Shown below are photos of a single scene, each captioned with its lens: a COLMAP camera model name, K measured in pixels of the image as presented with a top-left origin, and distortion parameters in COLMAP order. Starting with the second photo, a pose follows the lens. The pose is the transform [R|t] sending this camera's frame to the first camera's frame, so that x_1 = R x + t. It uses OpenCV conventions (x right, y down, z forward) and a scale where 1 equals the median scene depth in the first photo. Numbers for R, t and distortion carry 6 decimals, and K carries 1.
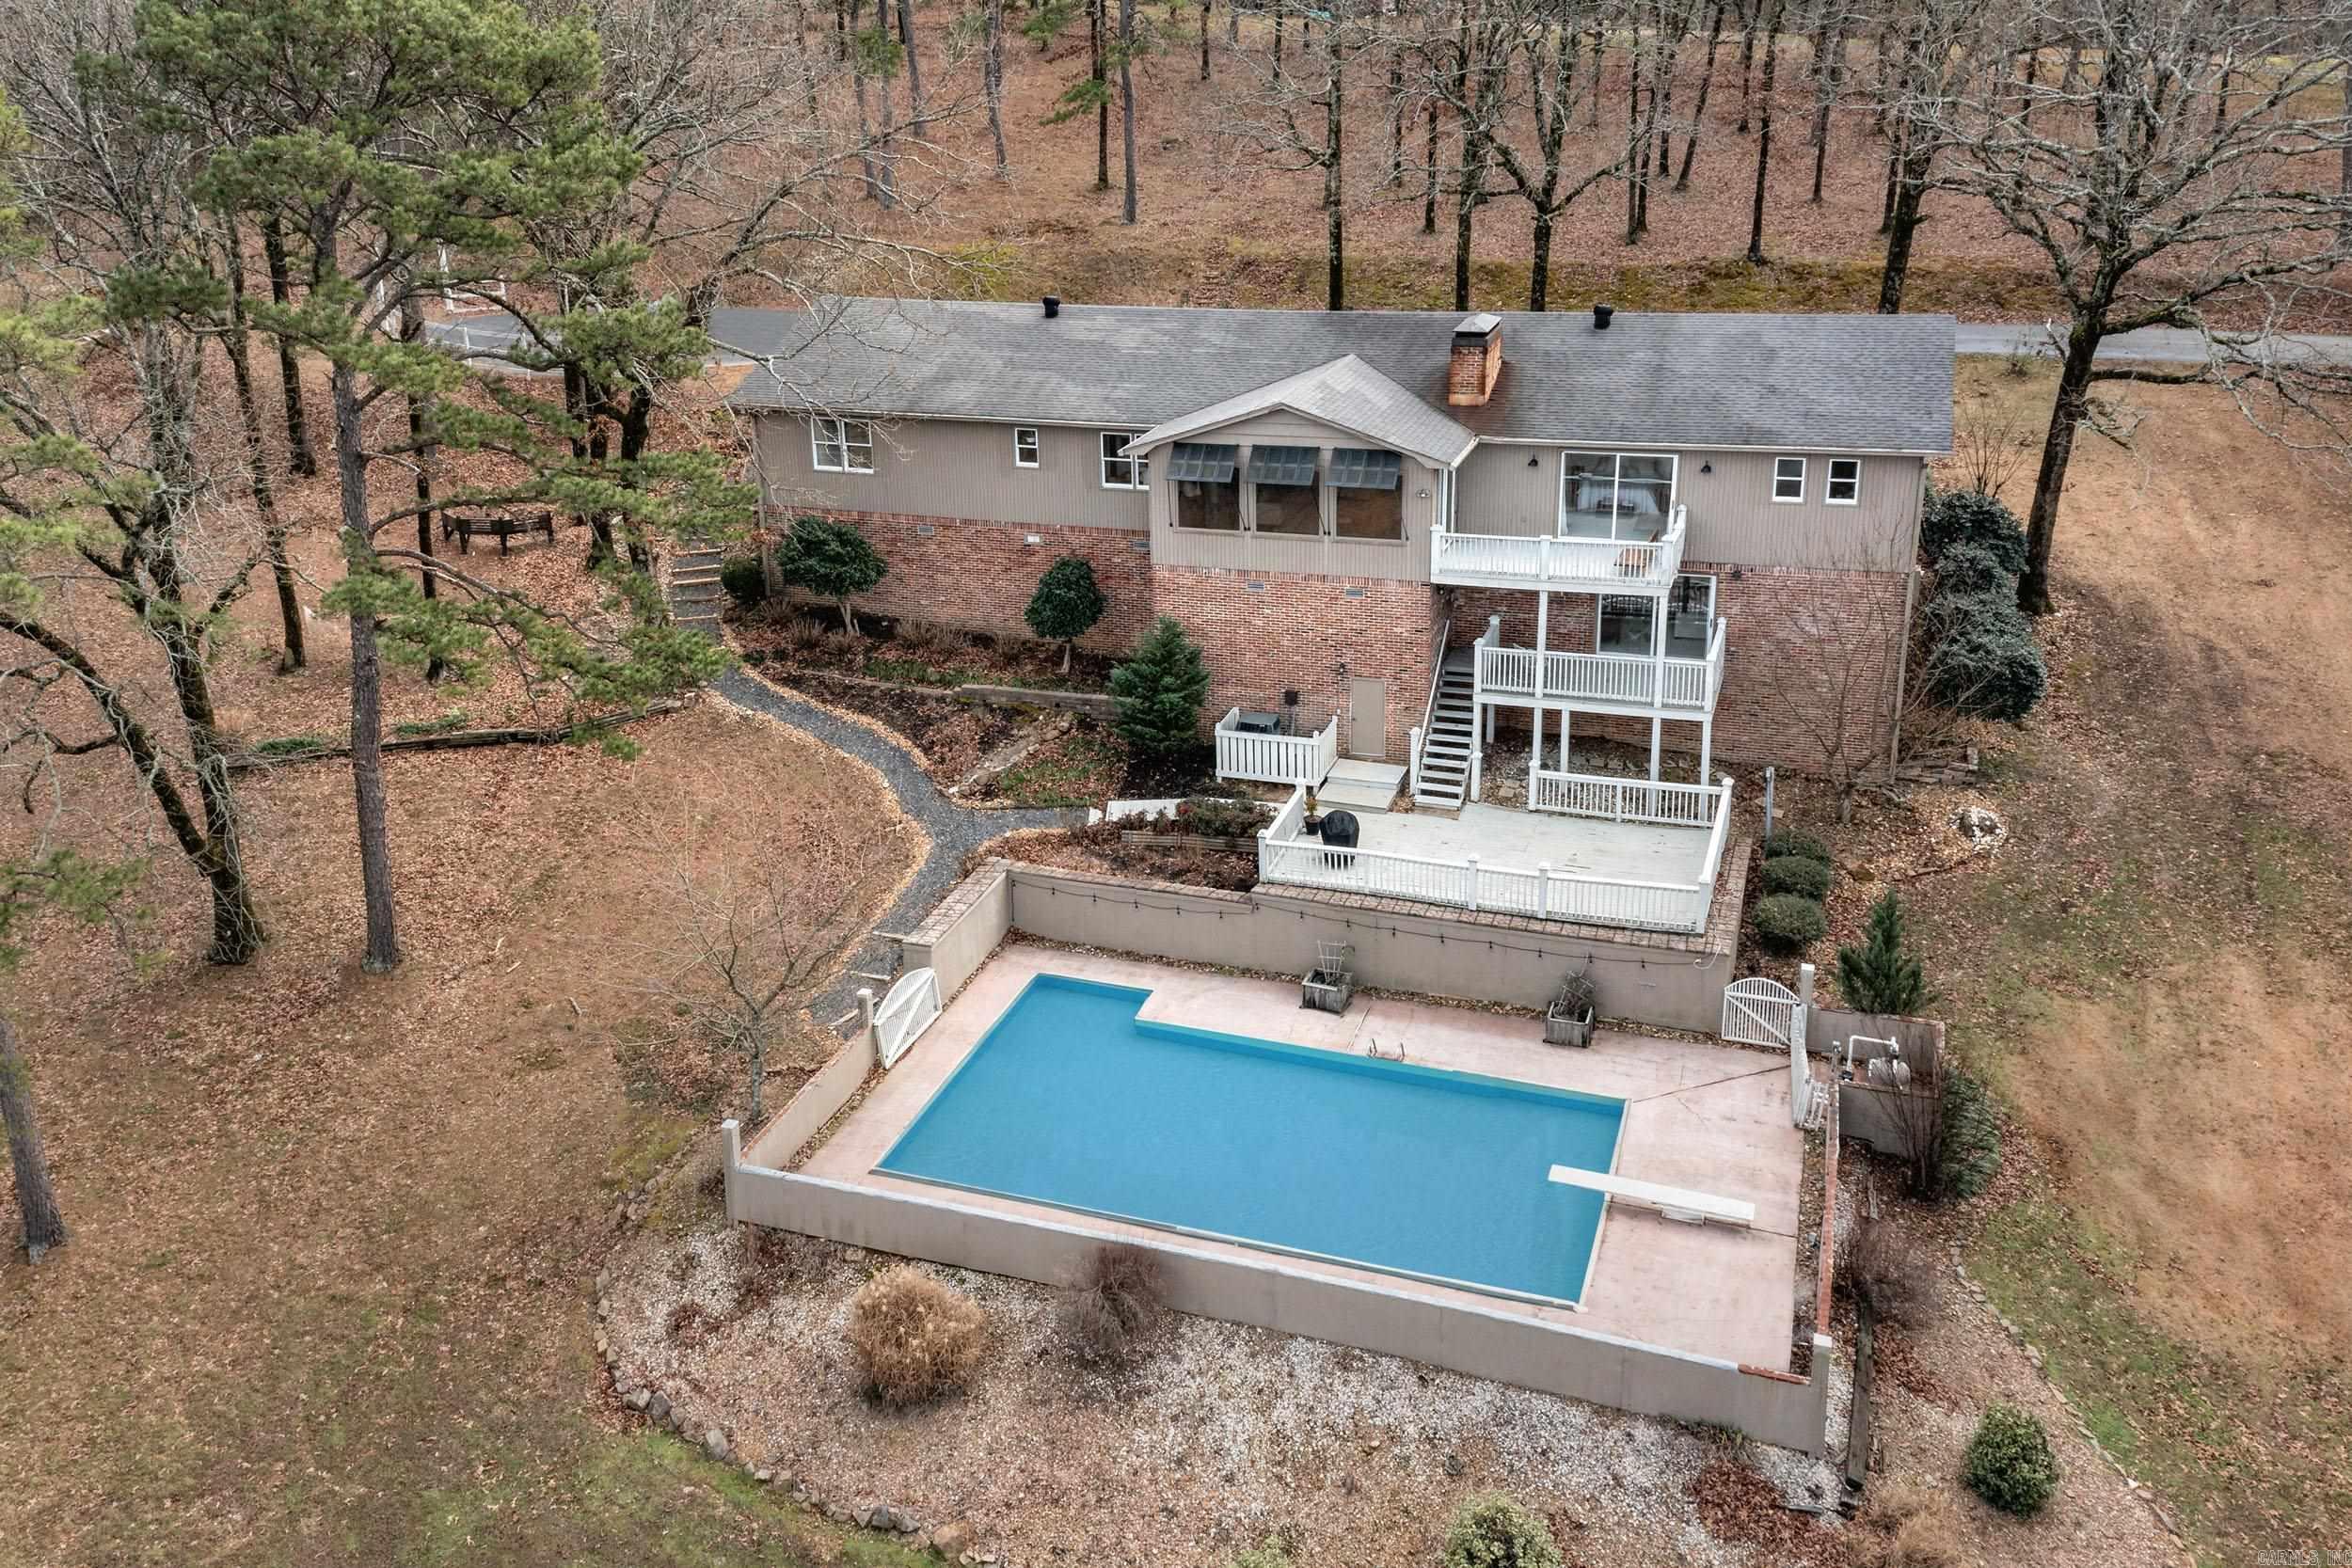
lens RADIAL K [[1895.5, 0, 1176.0], [0, 1895.5, 784.0], [0, 0, 1]] dist [-0.004804, -0.000916]
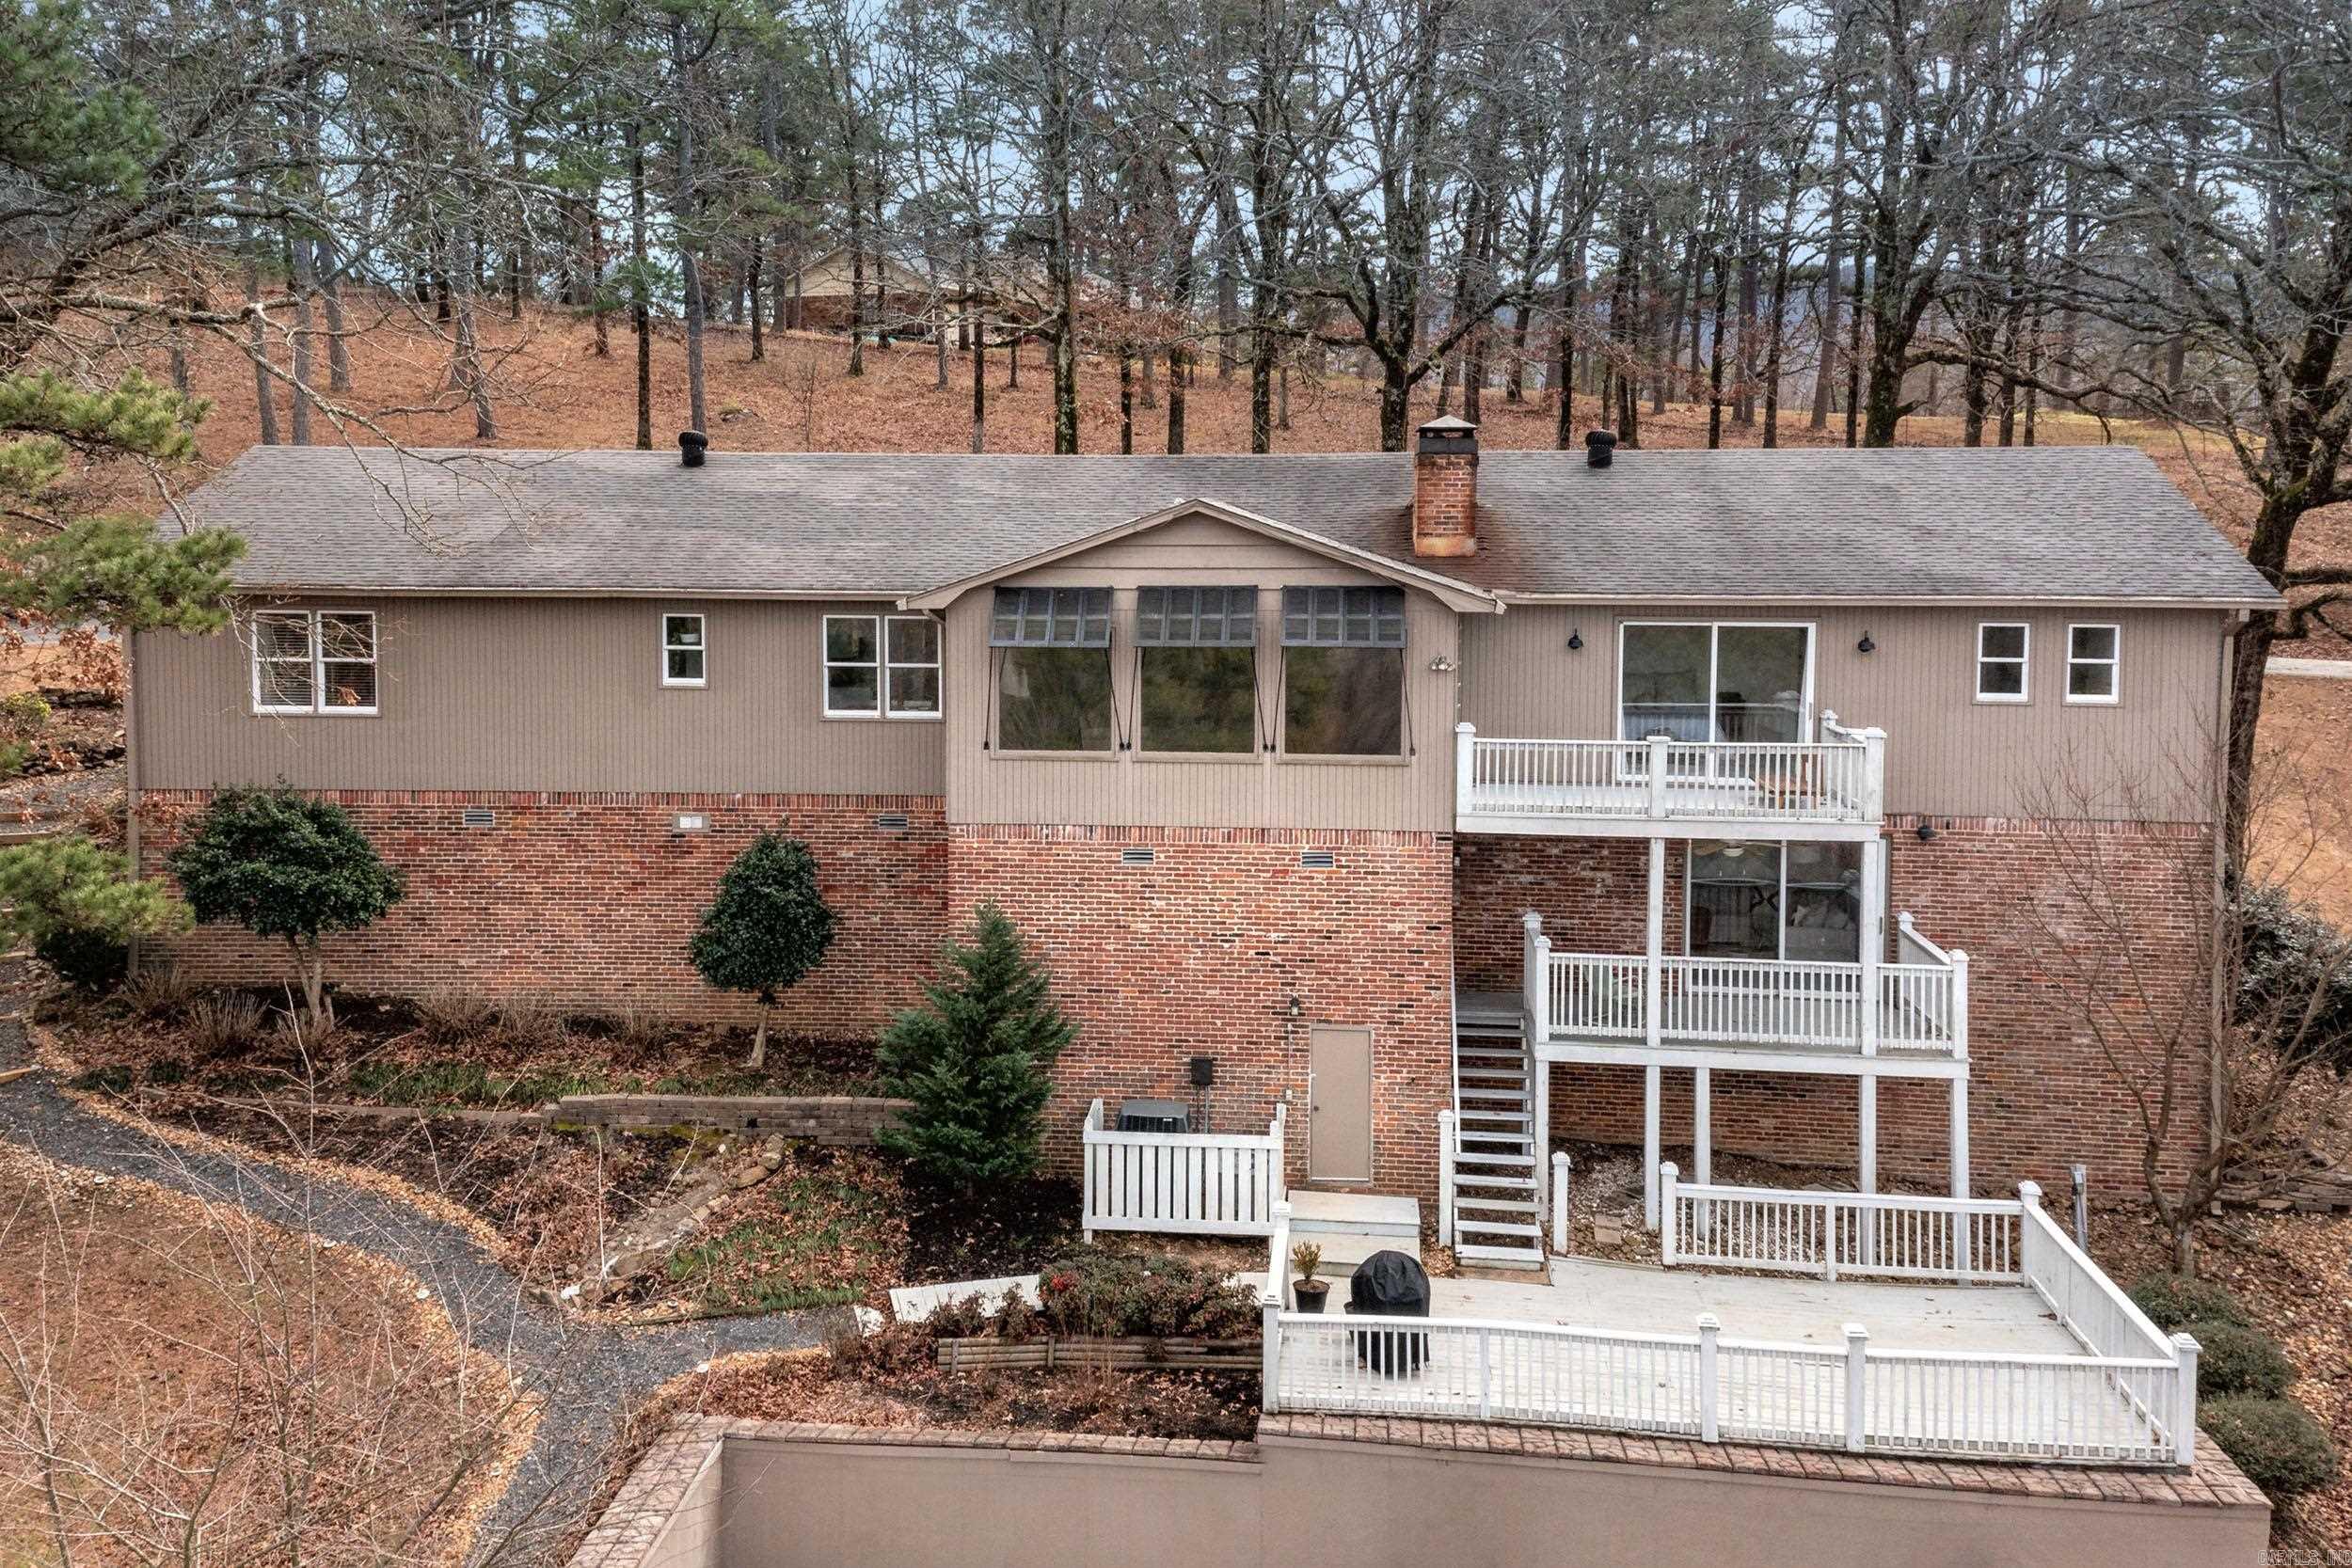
lens RADIAL K [[2682.6, 0, 1172.8], [0, 2682.6, 589.3], [0, 0, 1]] dist [0.322196, -0.032608]
pose [[0.983503, -0.024872, 0.179172, -0.084018], [0.075426, 0.956673, -0.281224, 0.040206], [-0.164415, 0.290099, 0.942767, 0.241271]]
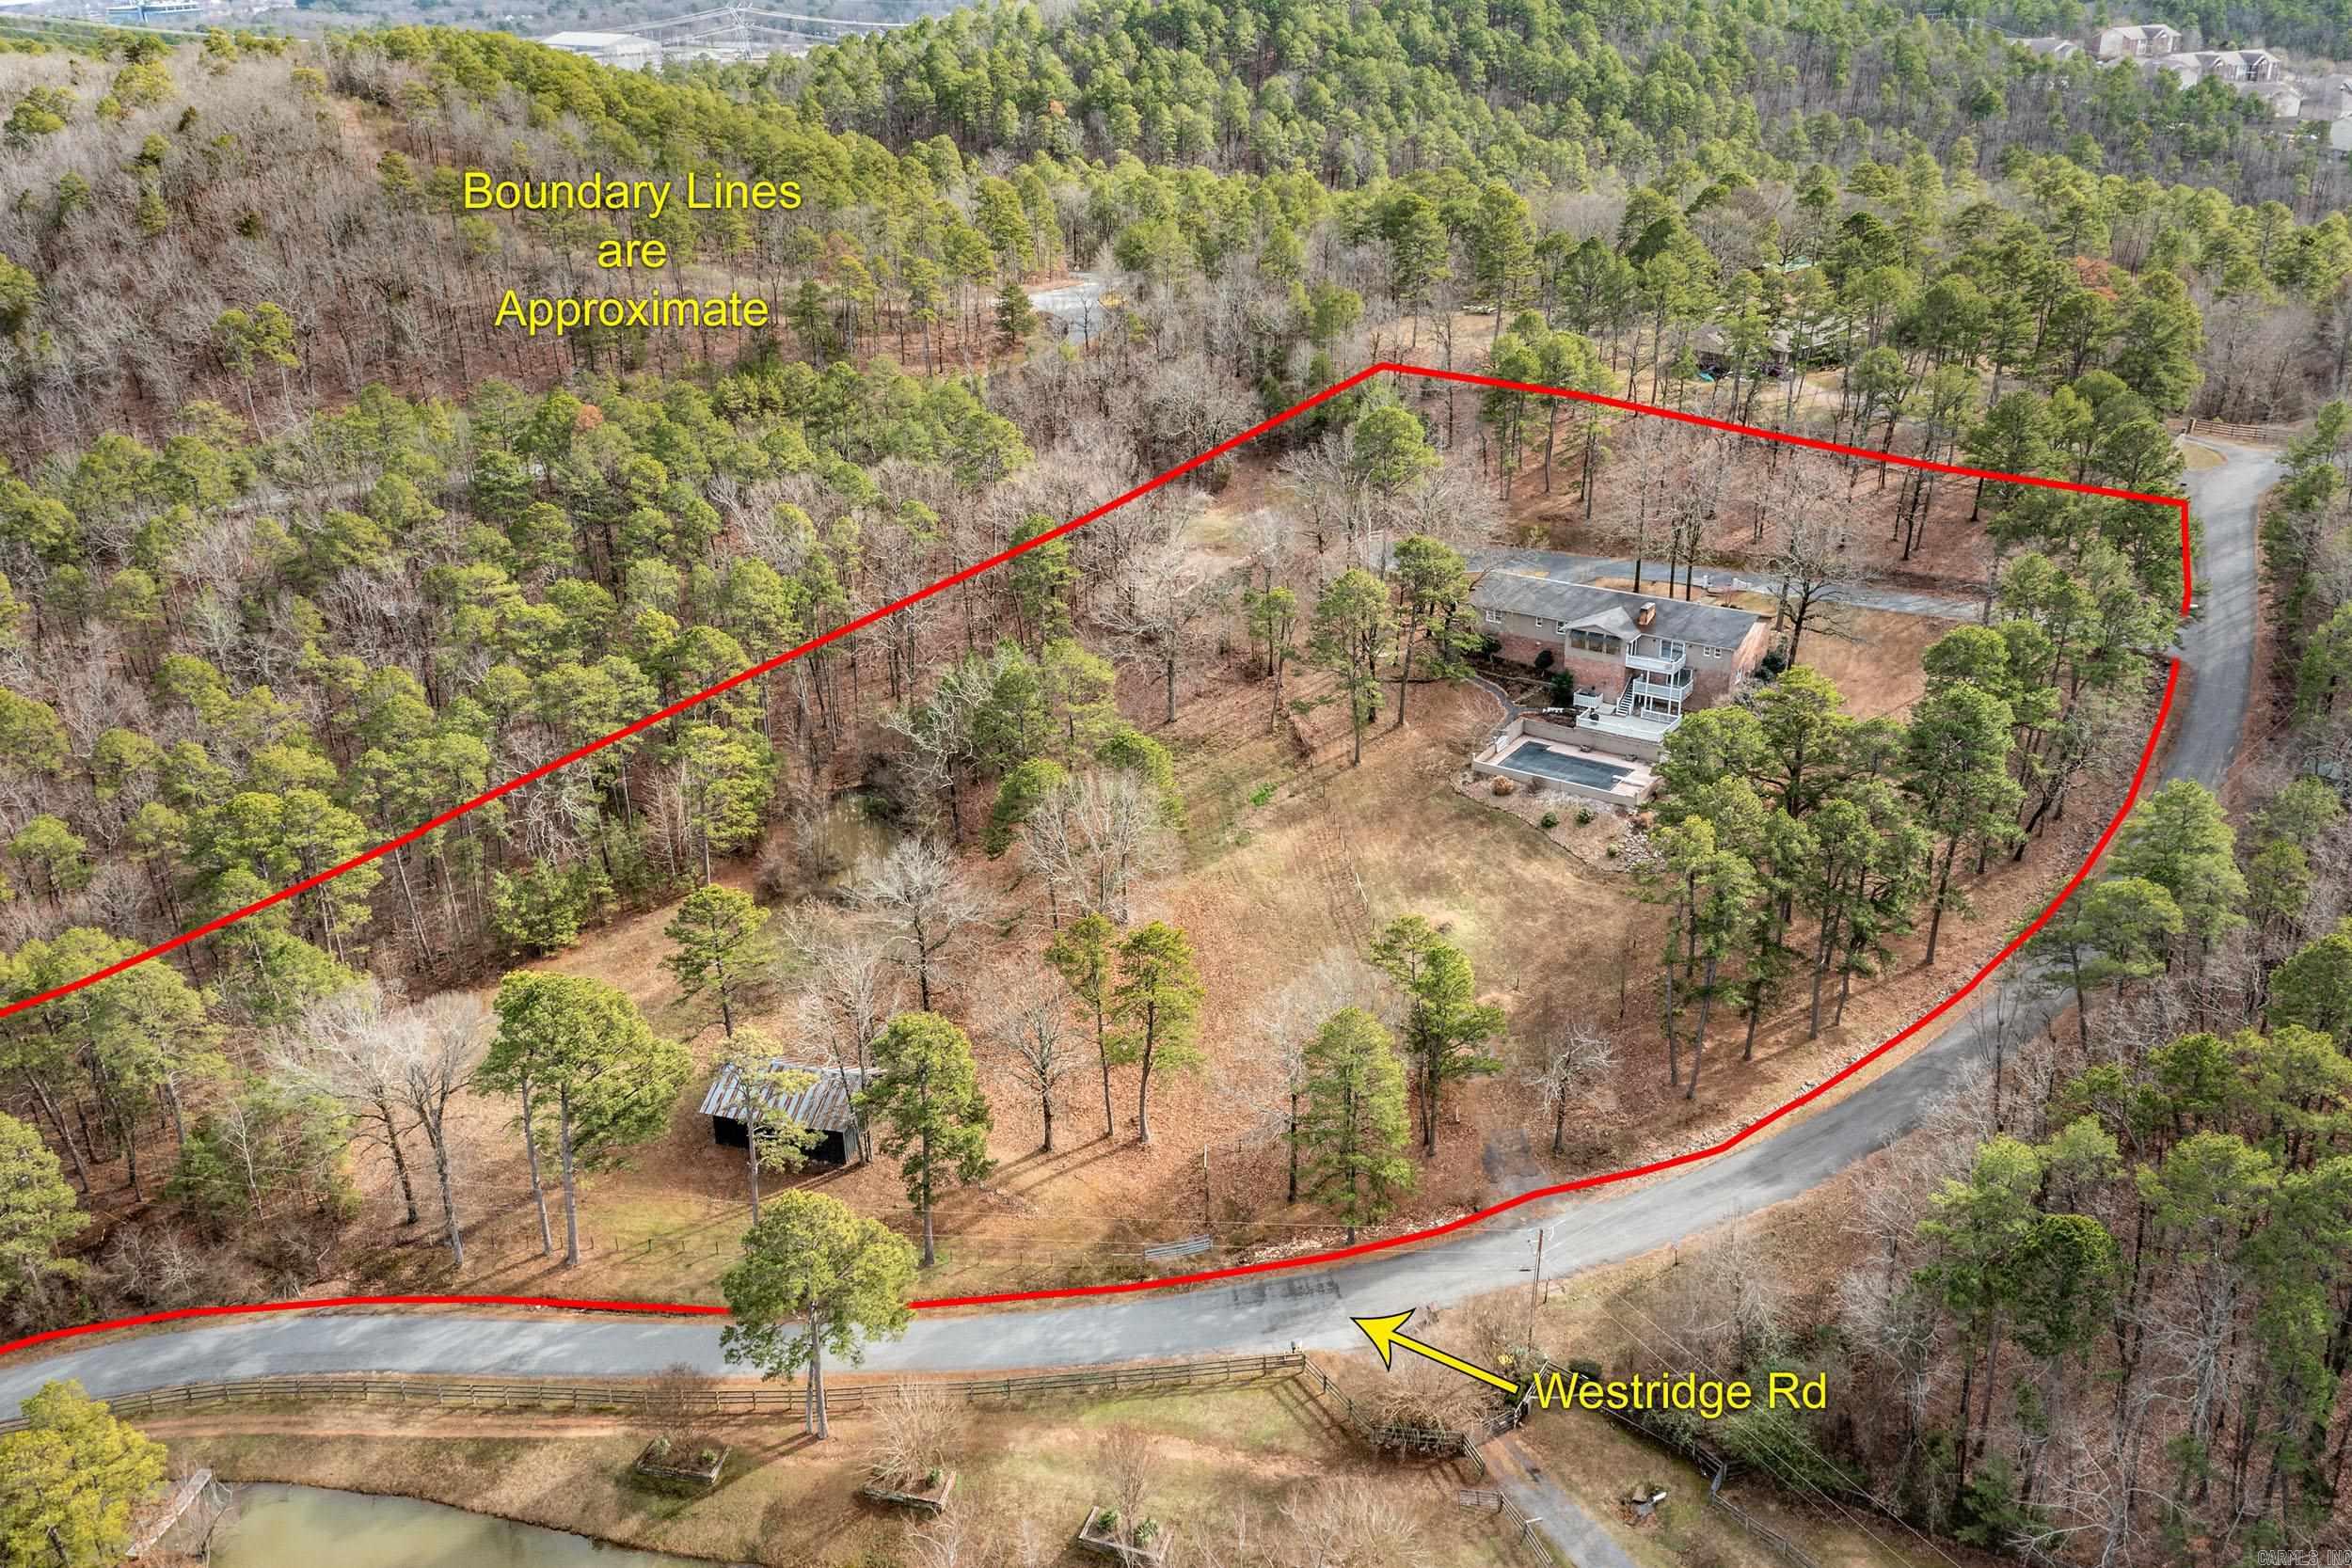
lens RADIAL K [[1744.6, 0, 1176.0], [0, 1744.6, 784.0], [0, 0, 1]] dist [0.229793, -0.295815]
pose [[0.957371, 0.107971, -0.267925, 0.257258], [-0.091994, 0.993187, 0.071525, -0.027719], [0.273823, -0.043828, 0.960781, -3.249165]]
